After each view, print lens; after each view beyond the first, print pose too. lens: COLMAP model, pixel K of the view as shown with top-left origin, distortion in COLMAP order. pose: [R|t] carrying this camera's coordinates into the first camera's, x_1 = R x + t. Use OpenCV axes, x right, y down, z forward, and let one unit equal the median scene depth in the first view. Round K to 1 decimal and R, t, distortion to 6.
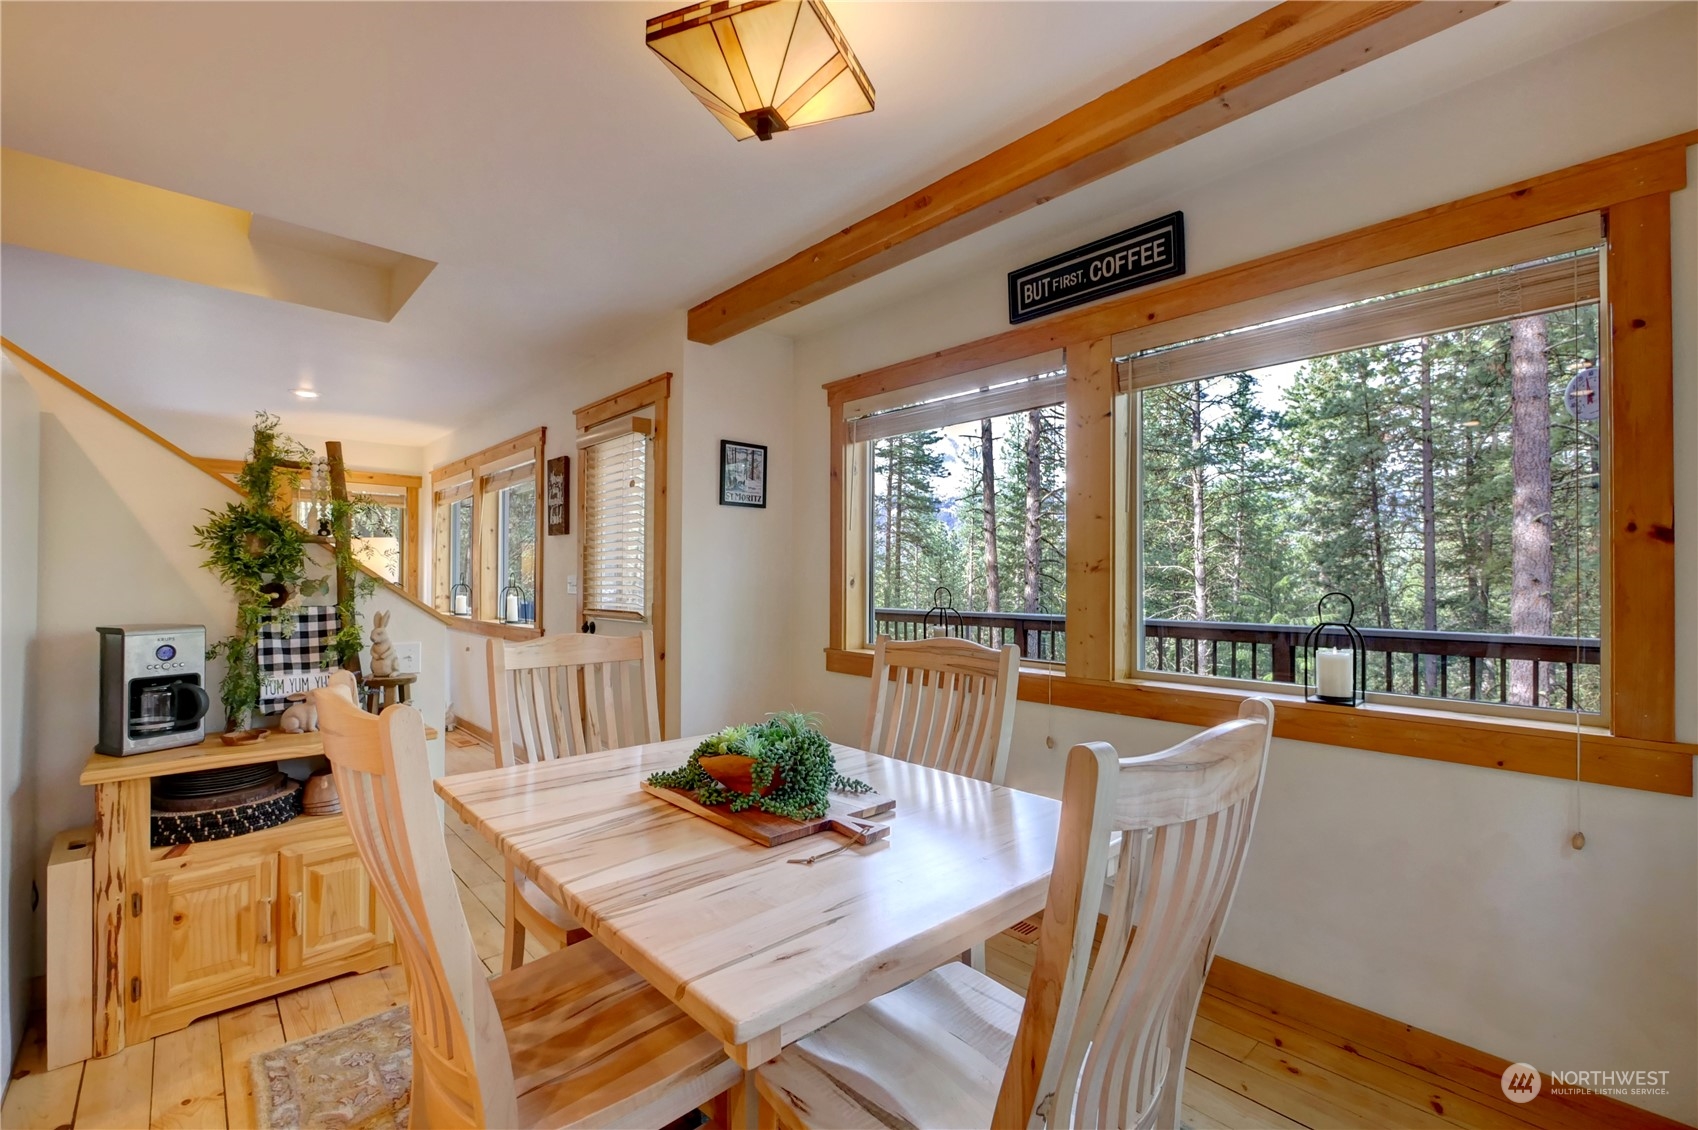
lens RADIAL K [[730.8, 0, 877.4], [0, 730.8, 569.7], [0, 0, 1]] dist [-0.001936, -0.000295]
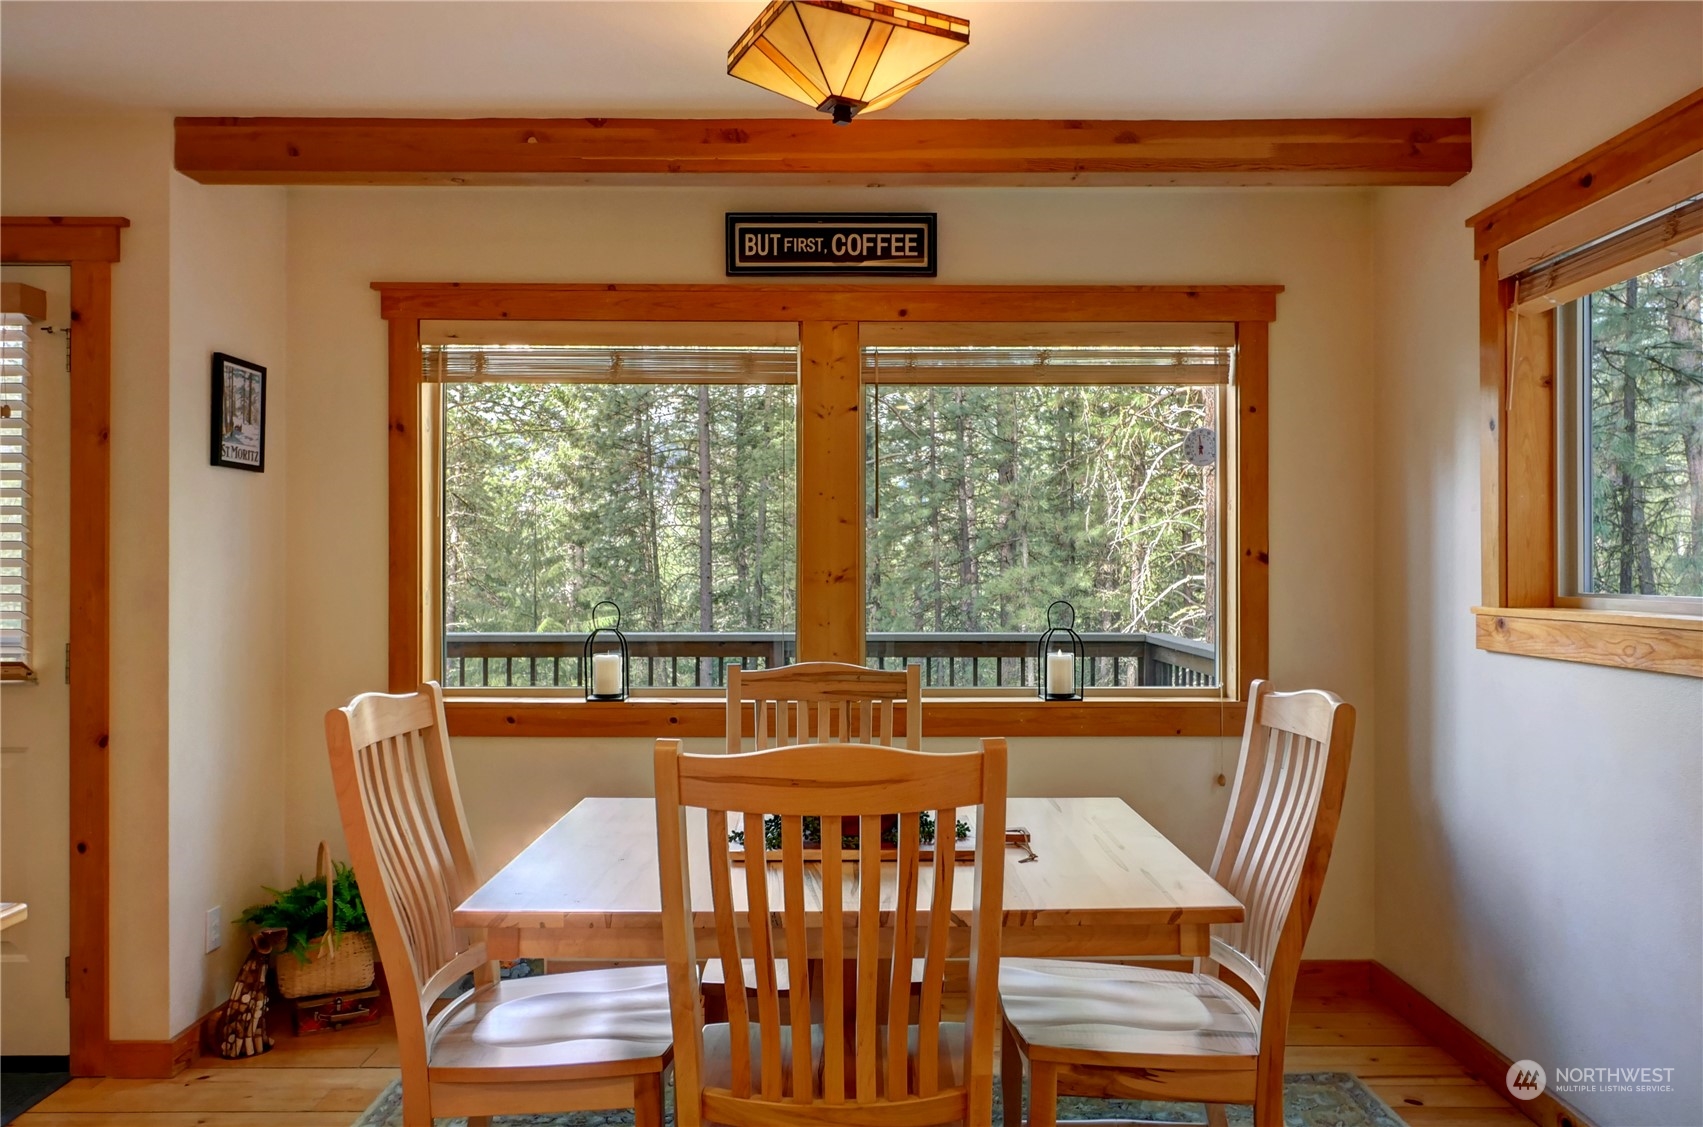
lens RADIAL K [[1253.8, 0, 851.5], [0, 1253.8, 563.5], [0, 0, 1]] dist [0.002238, 0.001732]
pose [[0.673229, -0.002414, 0.739430, -0.779621], [-0.007949, 0.999913, 0.010502, -0.034017], [-0.739391, -0.012948, 0.673152, -0.044092]]
